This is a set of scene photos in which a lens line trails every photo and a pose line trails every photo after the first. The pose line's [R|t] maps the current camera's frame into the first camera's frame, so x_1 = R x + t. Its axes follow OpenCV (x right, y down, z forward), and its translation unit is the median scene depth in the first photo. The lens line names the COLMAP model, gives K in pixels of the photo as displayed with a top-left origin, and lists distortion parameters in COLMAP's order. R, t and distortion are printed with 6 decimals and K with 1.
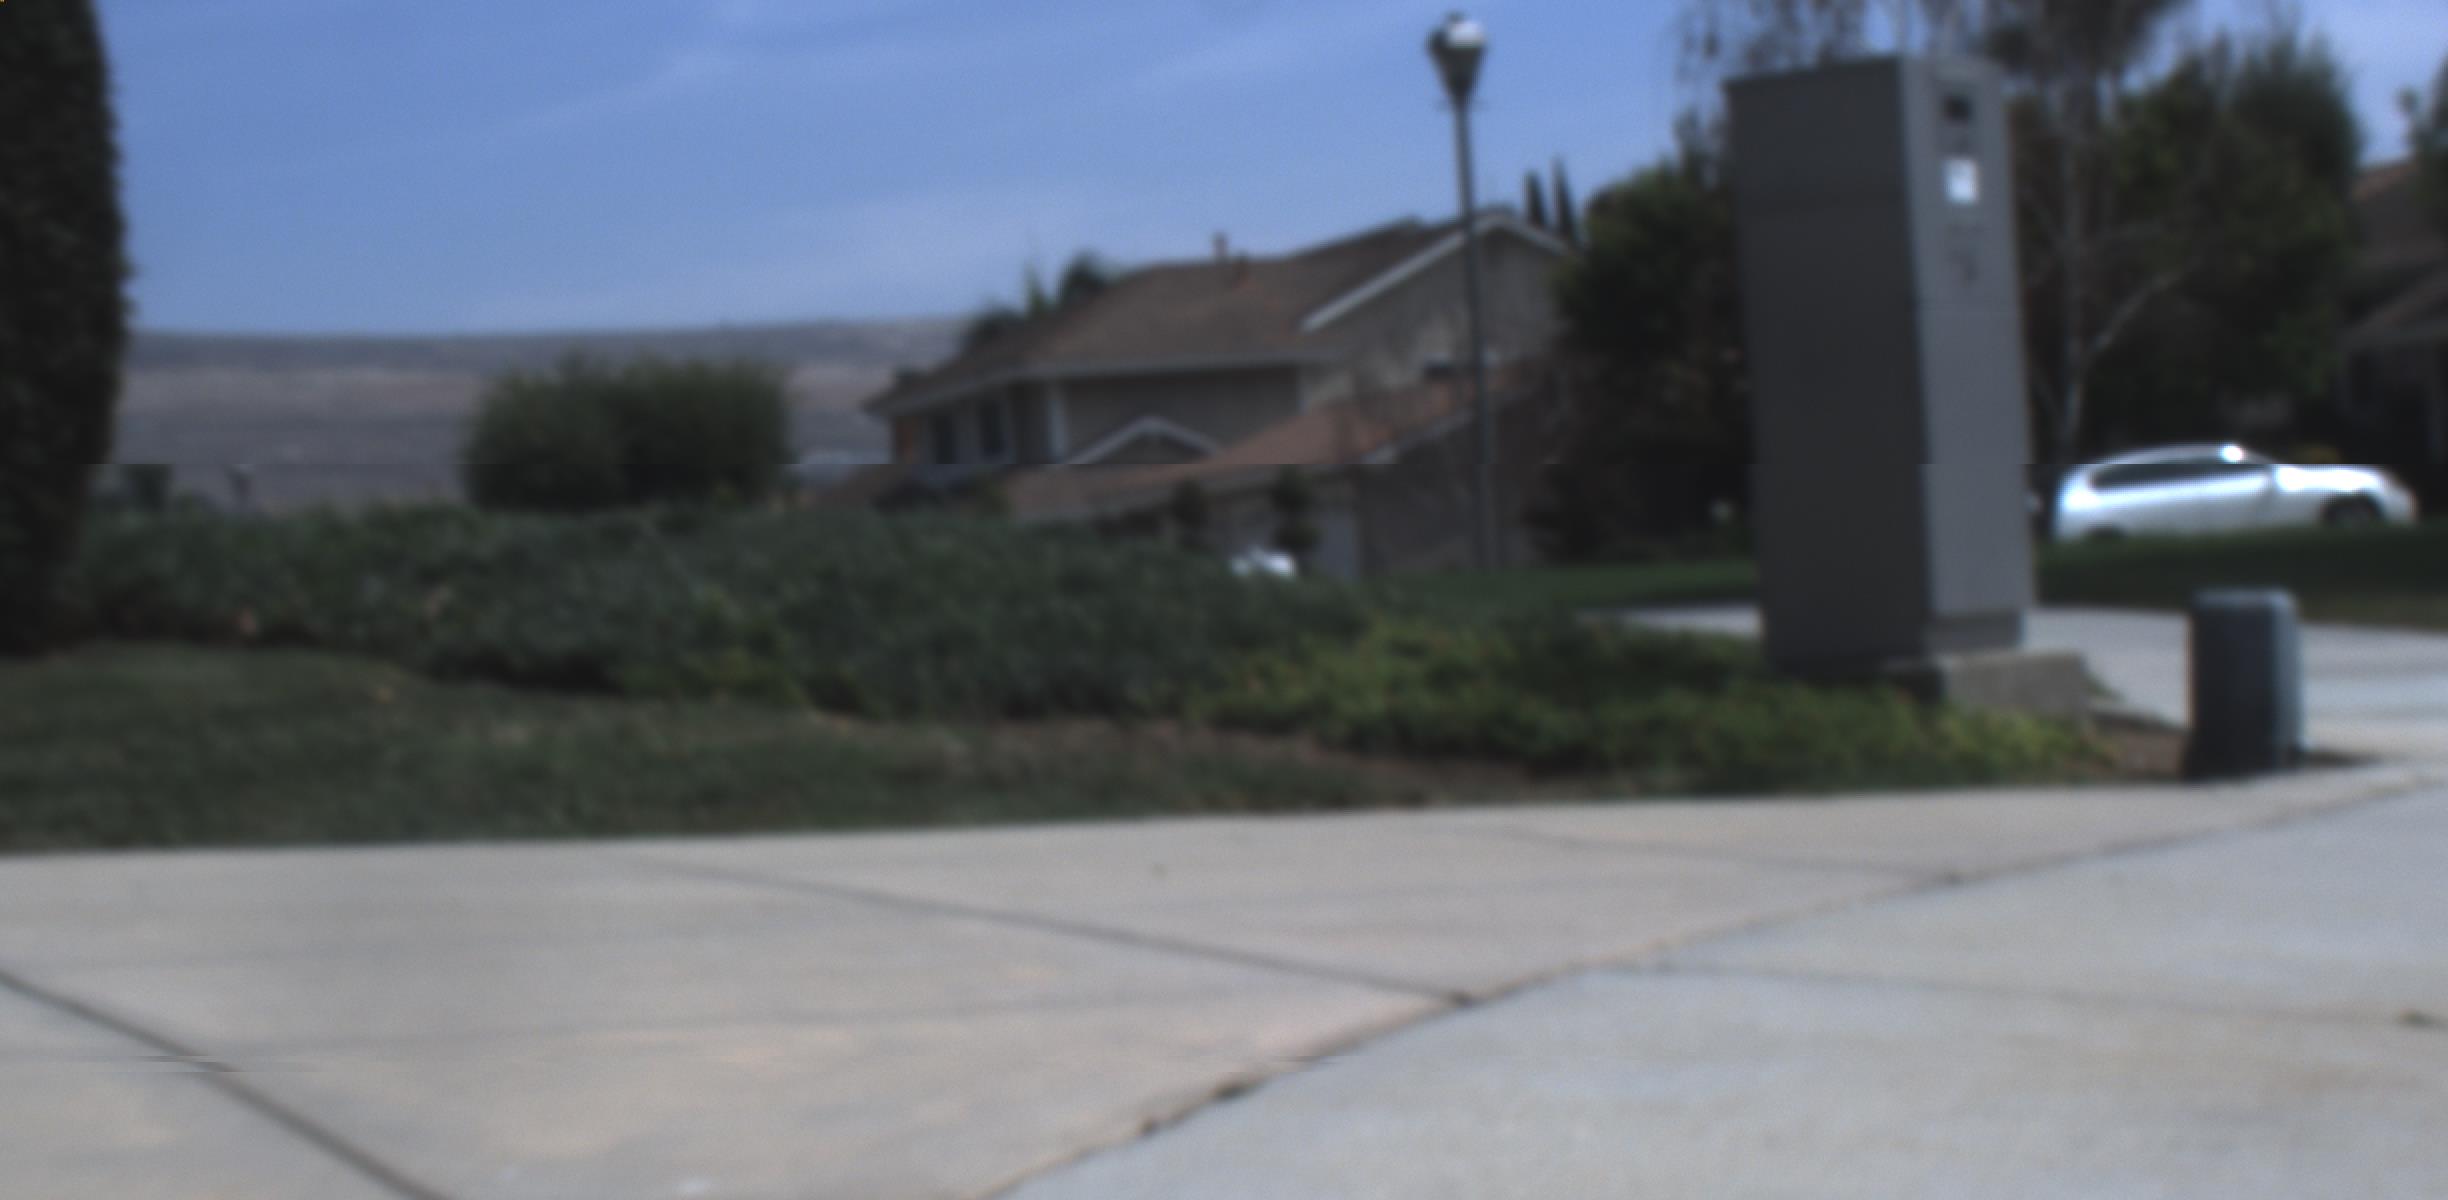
lens RADIAL K [[4032.5, 0, 1224.0], [0, 4032.5, 600.0], [0, 0, 1]] dist [-0.039235, -0.086726]
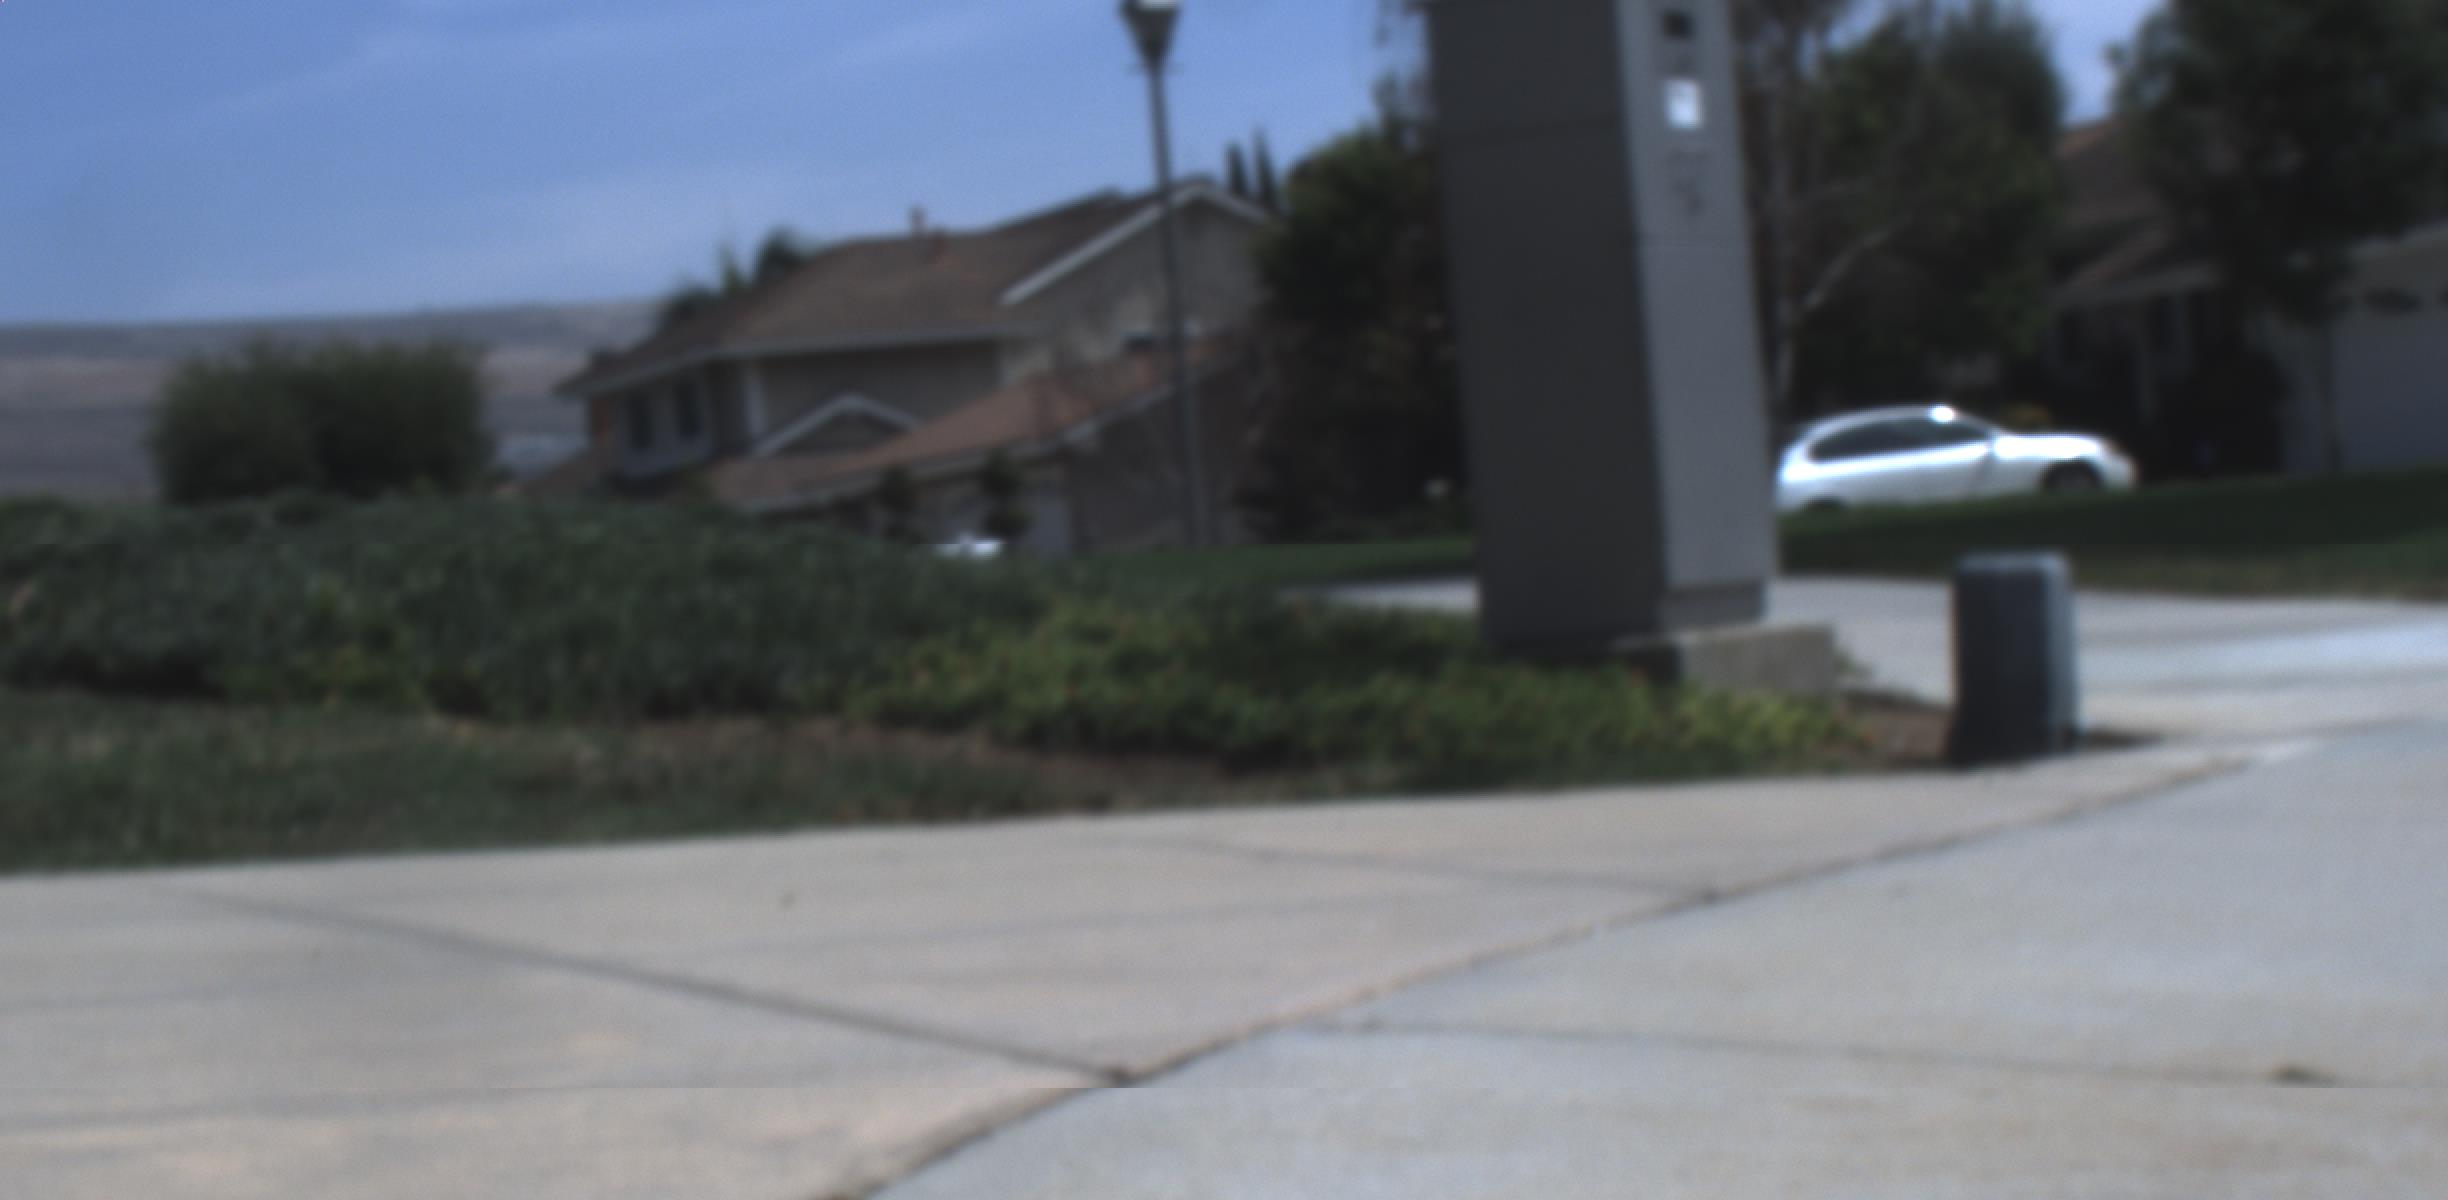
lens RADIAL K [[4000.5, 0, 1041.0], [0, 4000.5, 594.7], [0, 0, 1]] dist [-0.051663, -0.283819]
pose [[0.999514, -0.016976, 0.026135, 0.010968], [0.016864, 0.999848, 0.004506, -0.000836], [-0.026207, -0.004063, 0.999648, 0.099875]]
